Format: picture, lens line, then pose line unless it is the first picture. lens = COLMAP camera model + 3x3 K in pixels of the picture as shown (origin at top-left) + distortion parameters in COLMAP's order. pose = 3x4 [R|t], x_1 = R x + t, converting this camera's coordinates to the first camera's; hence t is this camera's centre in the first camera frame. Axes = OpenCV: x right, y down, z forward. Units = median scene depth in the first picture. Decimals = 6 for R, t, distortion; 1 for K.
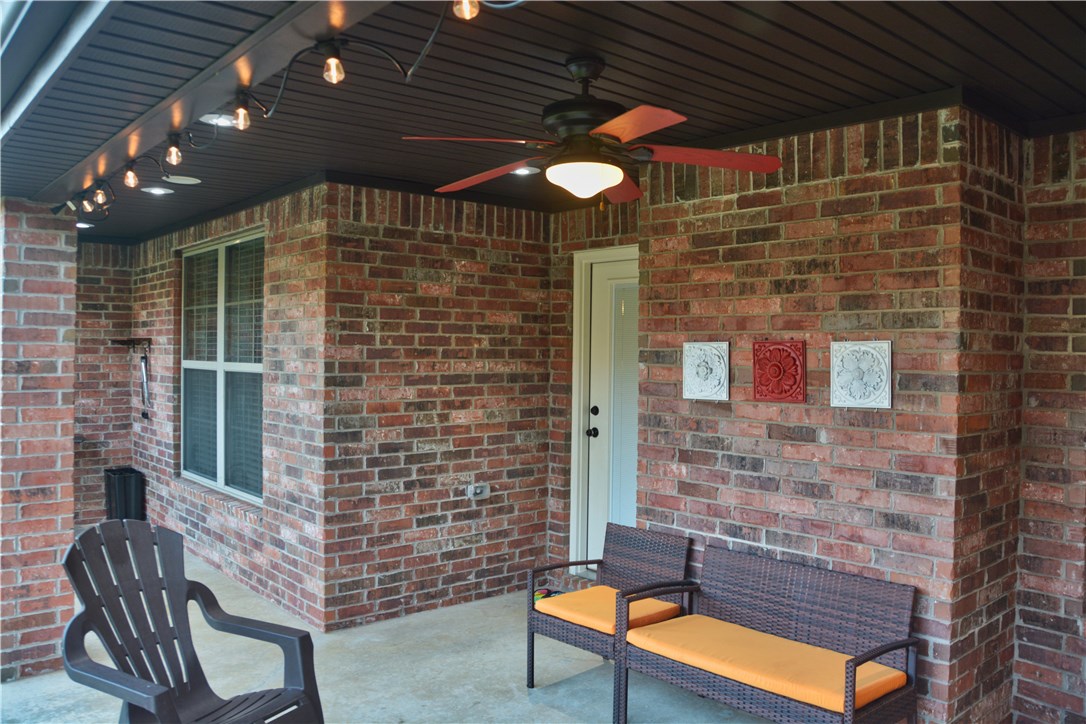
lens RADIAL K [[857.9, 0, 541.2], [0, 857.9, 370.7], [0, 0, 1]] dist [-0.159768, 0.126688]
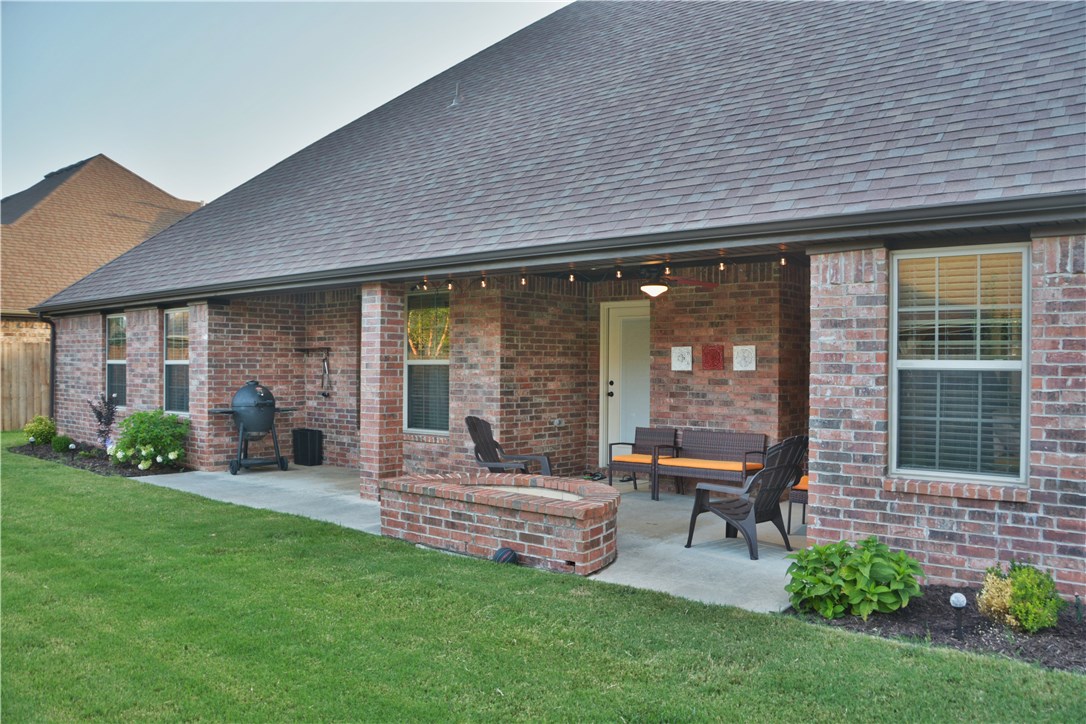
lens RADIAL K [[870.0, 0, 563.6], [0, 870.0, 394.3], [0, 0, 1]] dist [-0.133081, 0.000127]
pose [[0.985250, -0.011883, 0.170705, -0.467942], [0.010039, 0.999882, 0.011658, 0.058236], [-0.170824, -0.009773, 0.985253, -1.147613]]
